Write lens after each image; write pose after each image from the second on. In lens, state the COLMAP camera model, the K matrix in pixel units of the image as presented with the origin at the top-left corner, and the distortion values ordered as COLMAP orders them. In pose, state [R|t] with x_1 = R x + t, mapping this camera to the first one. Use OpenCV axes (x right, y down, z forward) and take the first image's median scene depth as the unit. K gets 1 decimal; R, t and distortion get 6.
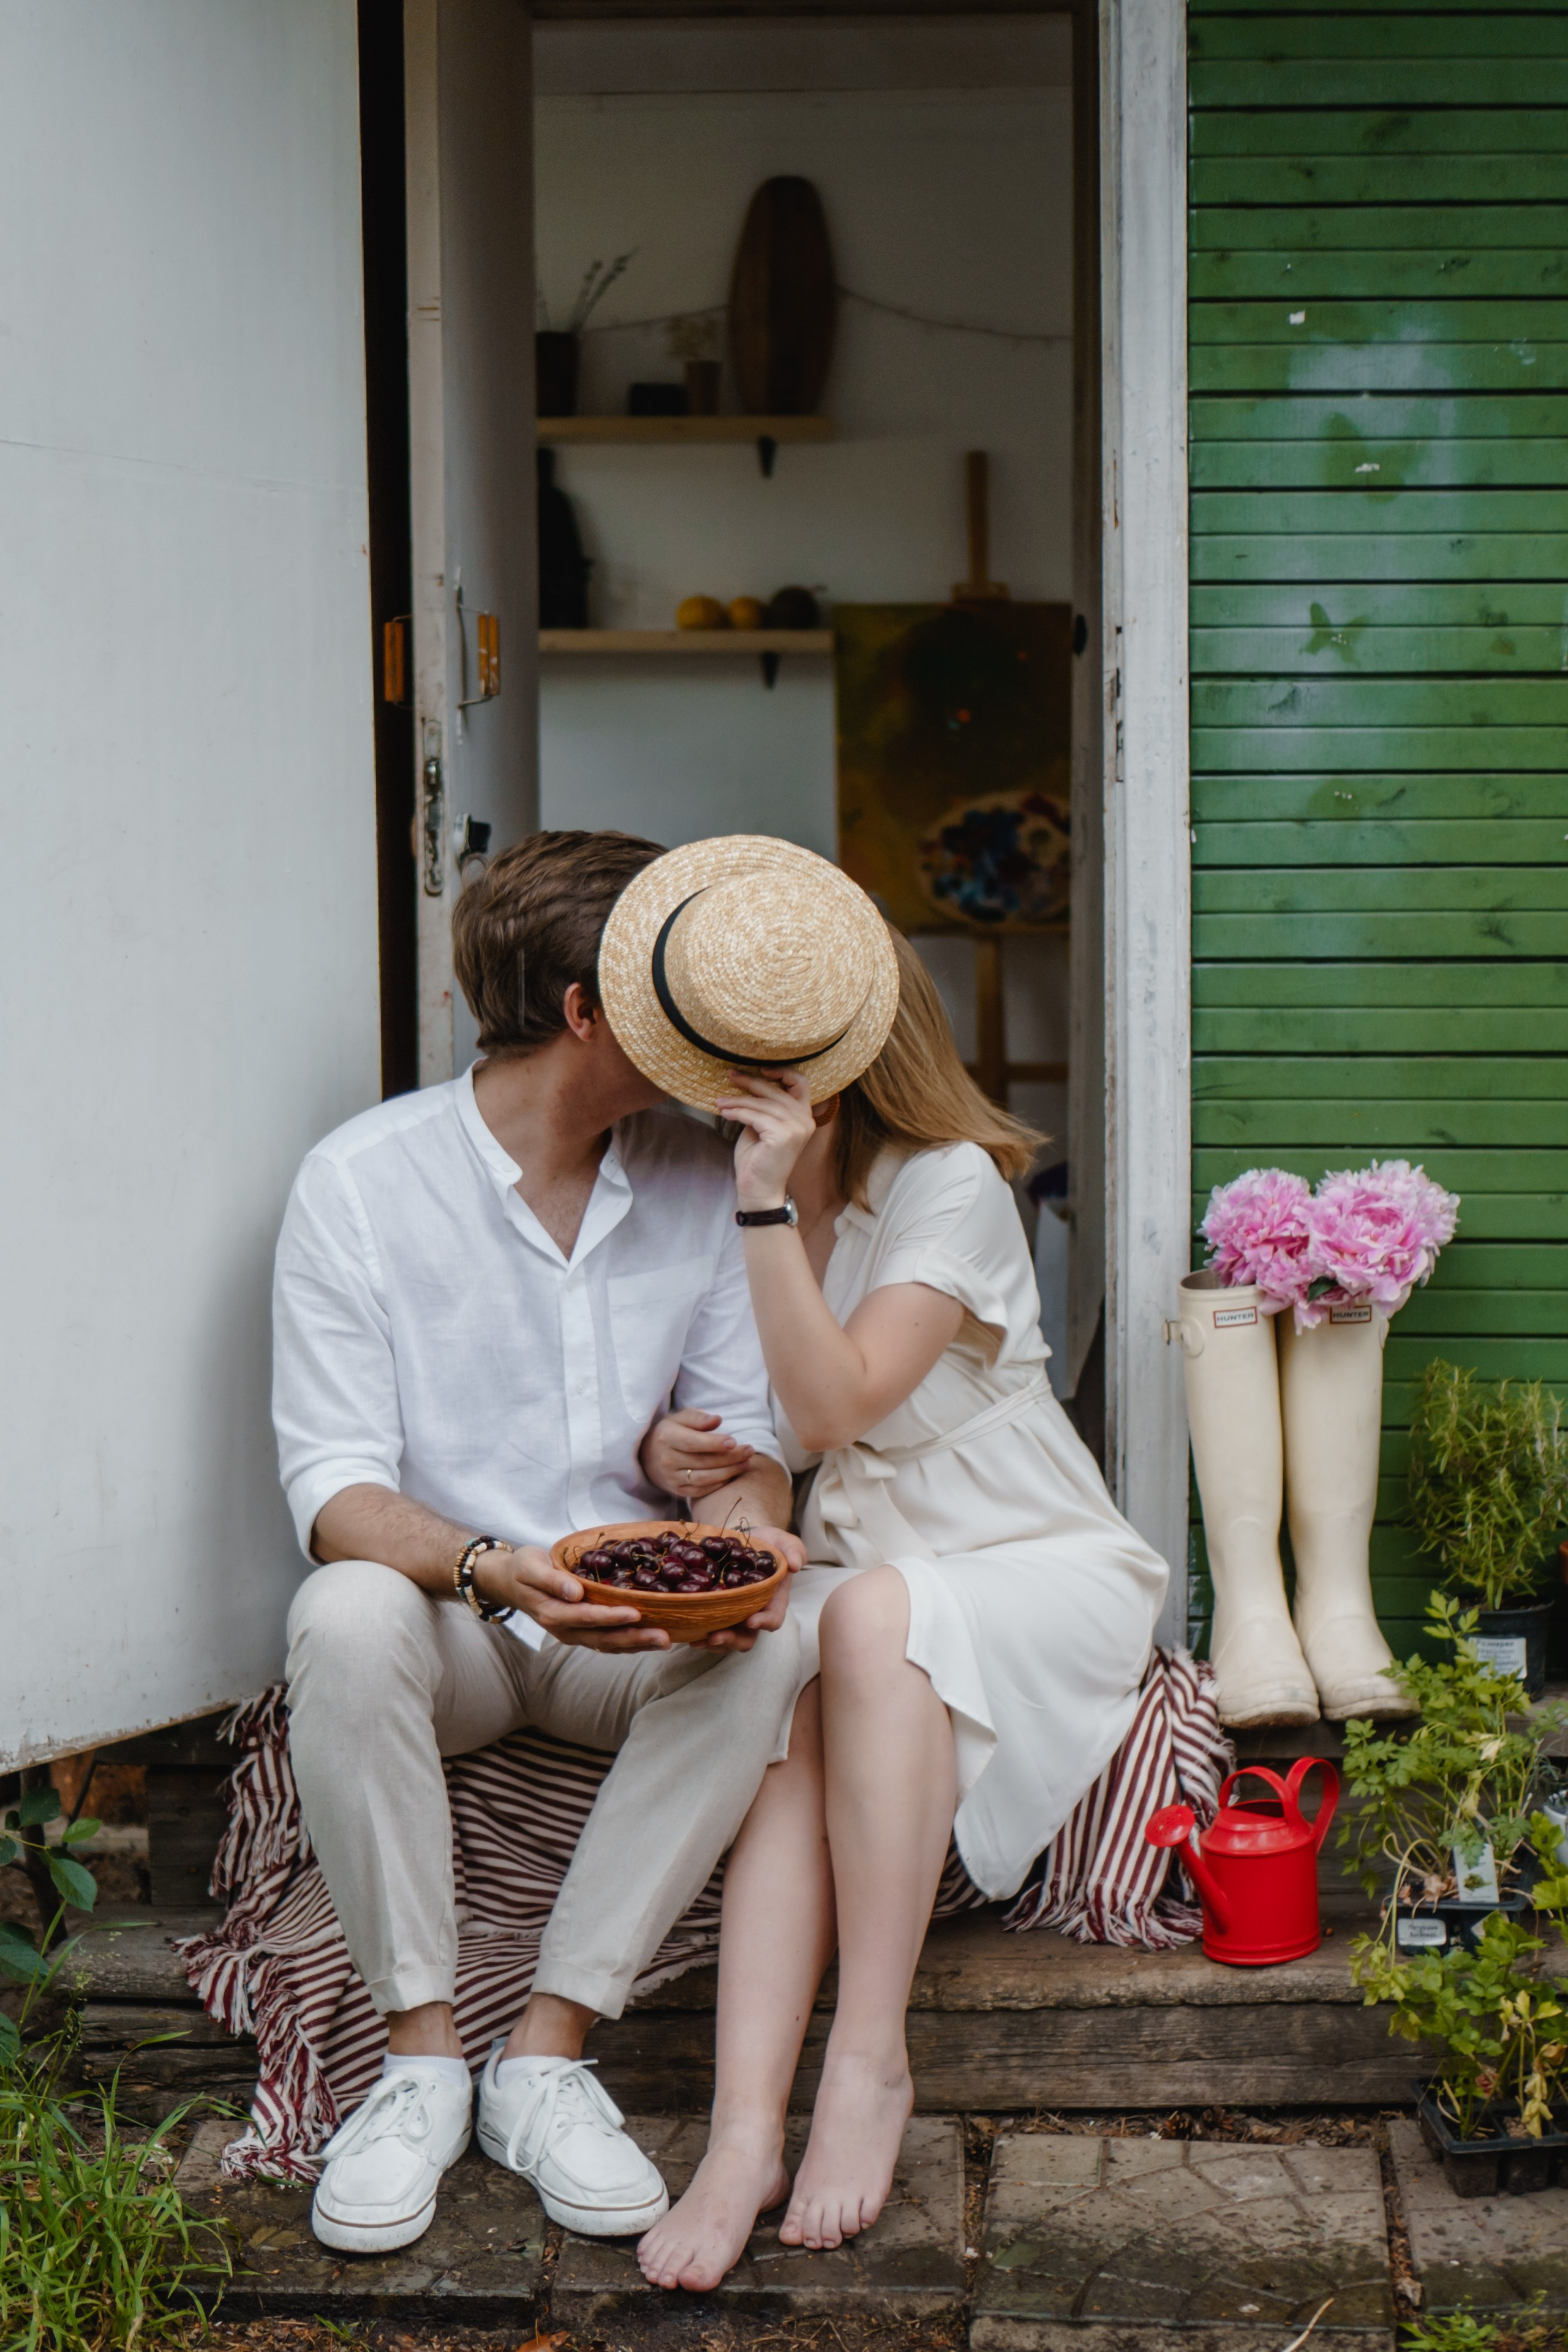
lens RADIAL K [[3519.2, 0, 784.7], [0, 3519.2, 1181.3], [0, 0, 1]] dist [-0.041302, 0.000000]
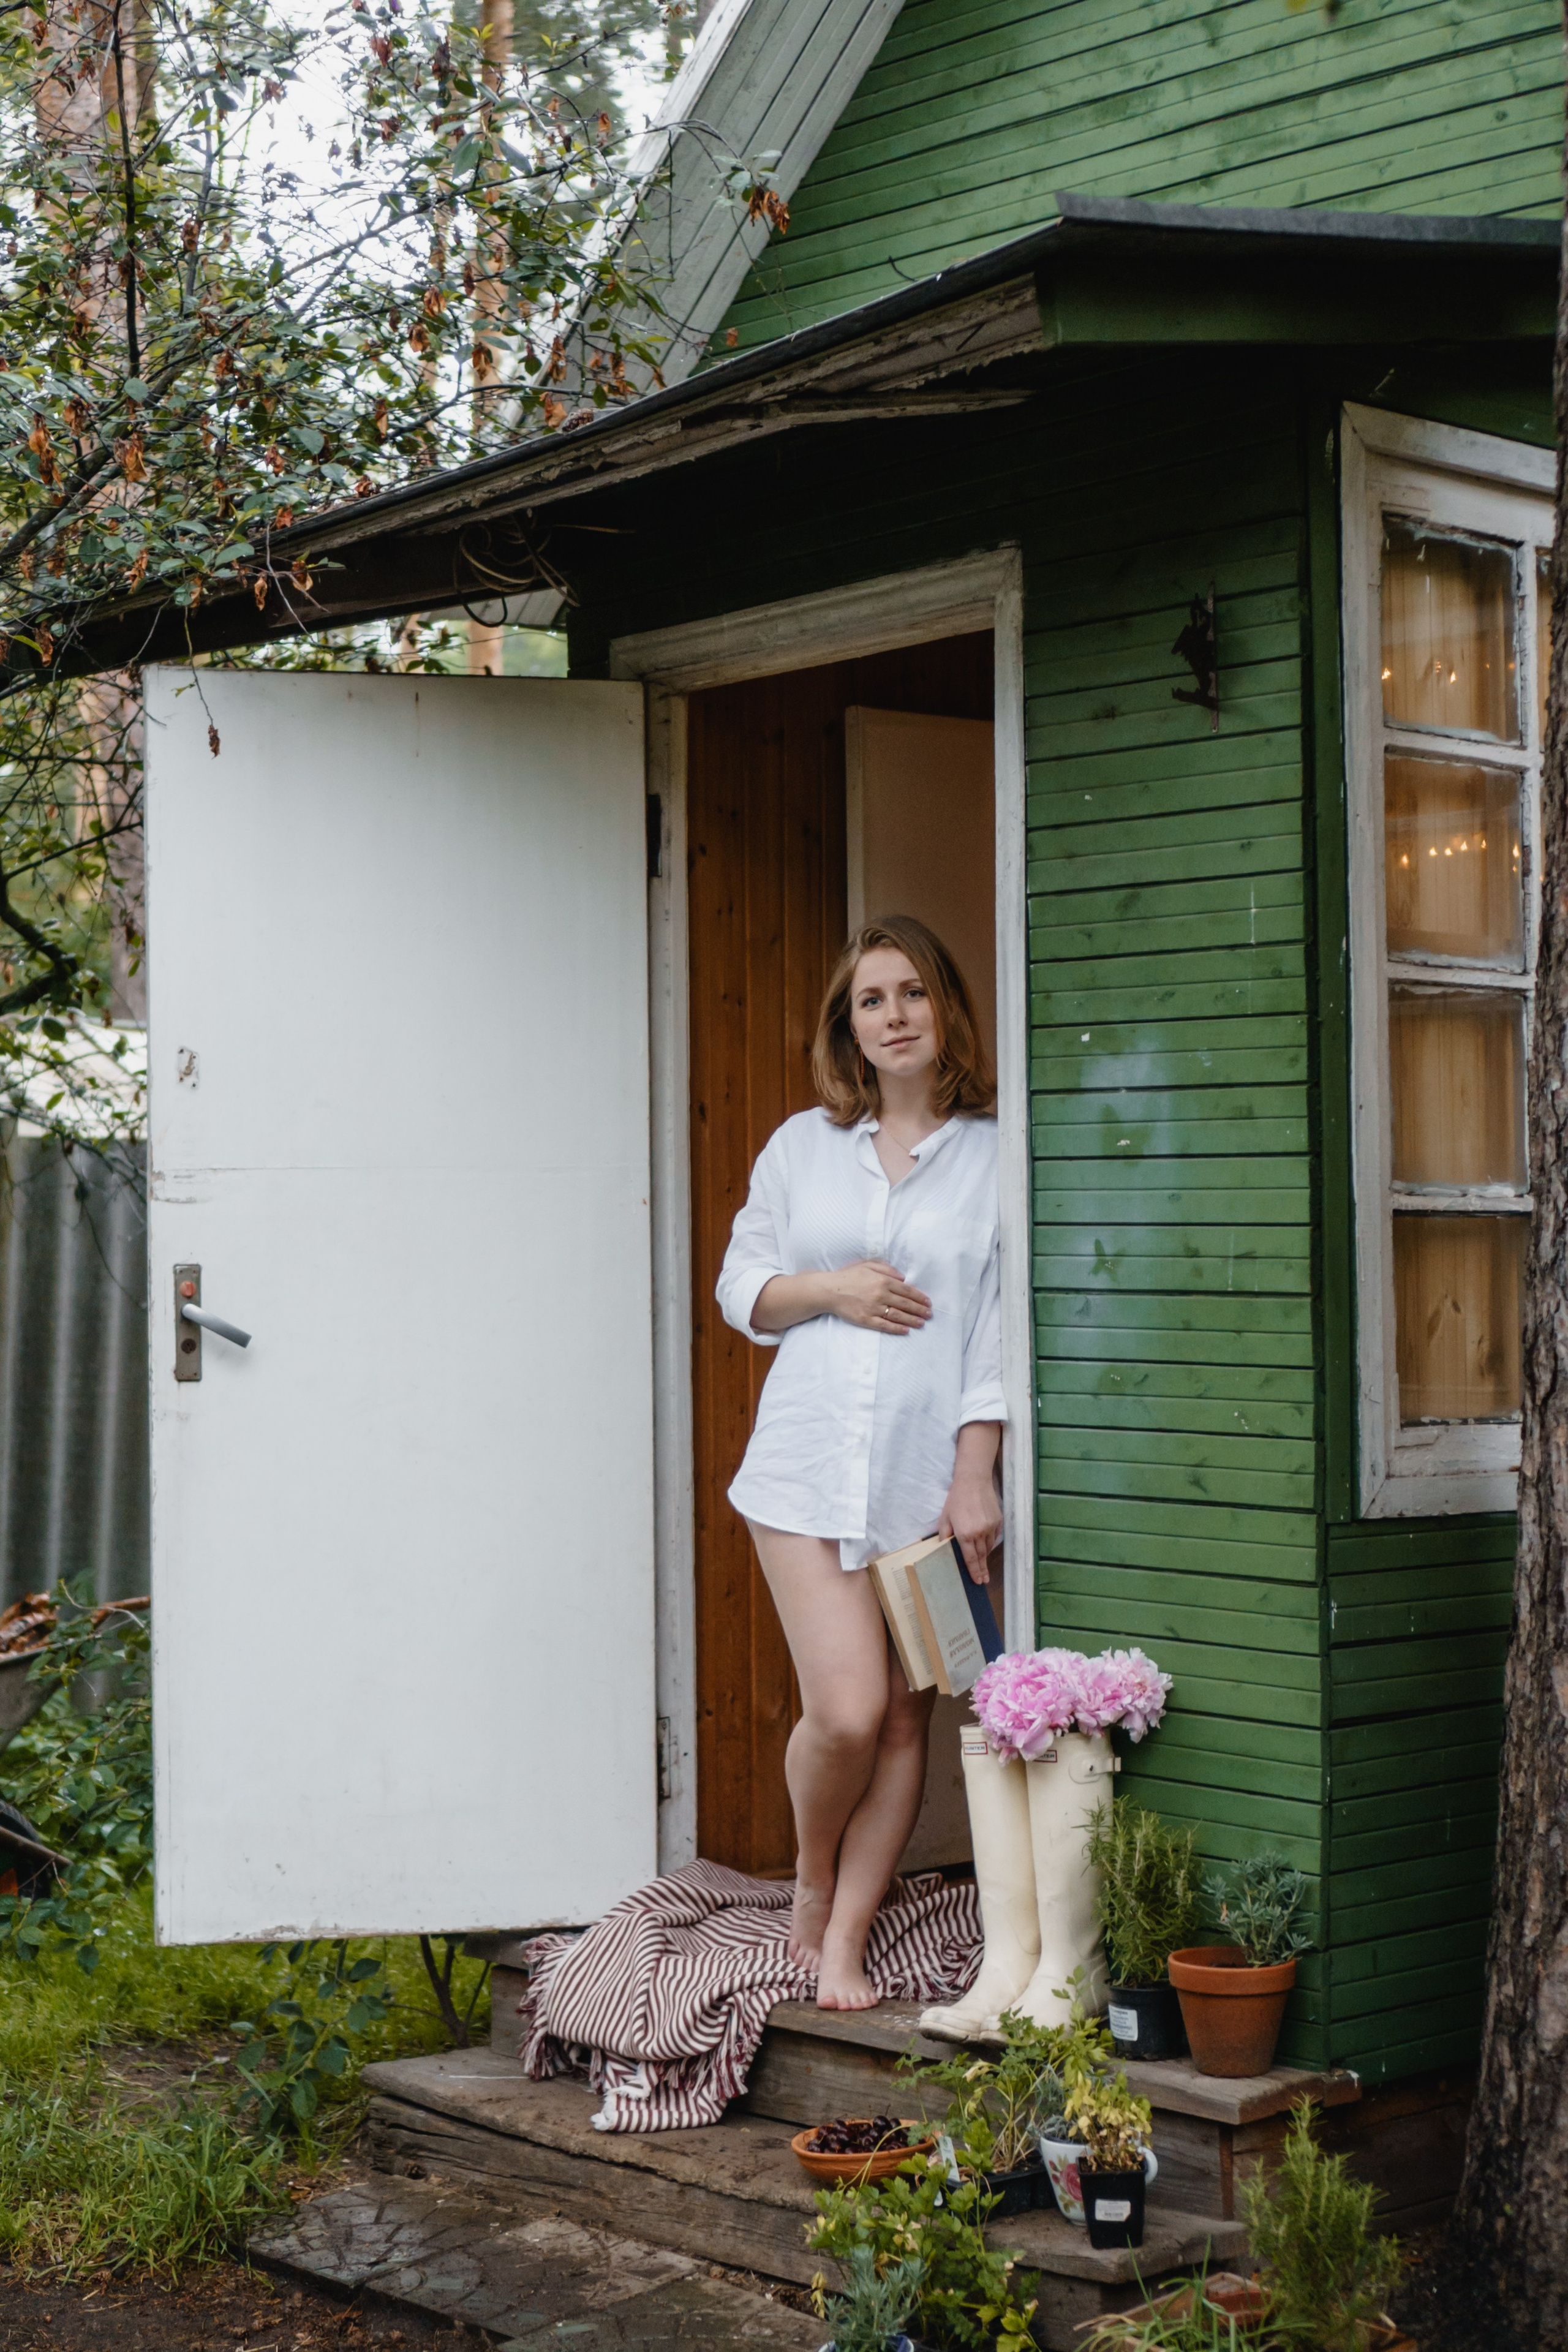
lens RADIAL K [[3519.2, 0, 784.1], [0, 3519.2, 1174.4], [0, 0, 1]] dist [-0.041302, 0.000000]
pose [[0.726966, -0.009389, -0.686609, 1.021667], [-0.057365, 0.995581, -0.074351, -0.079925], [0.684273, 0.093438, 0.723215, -0.094386]]
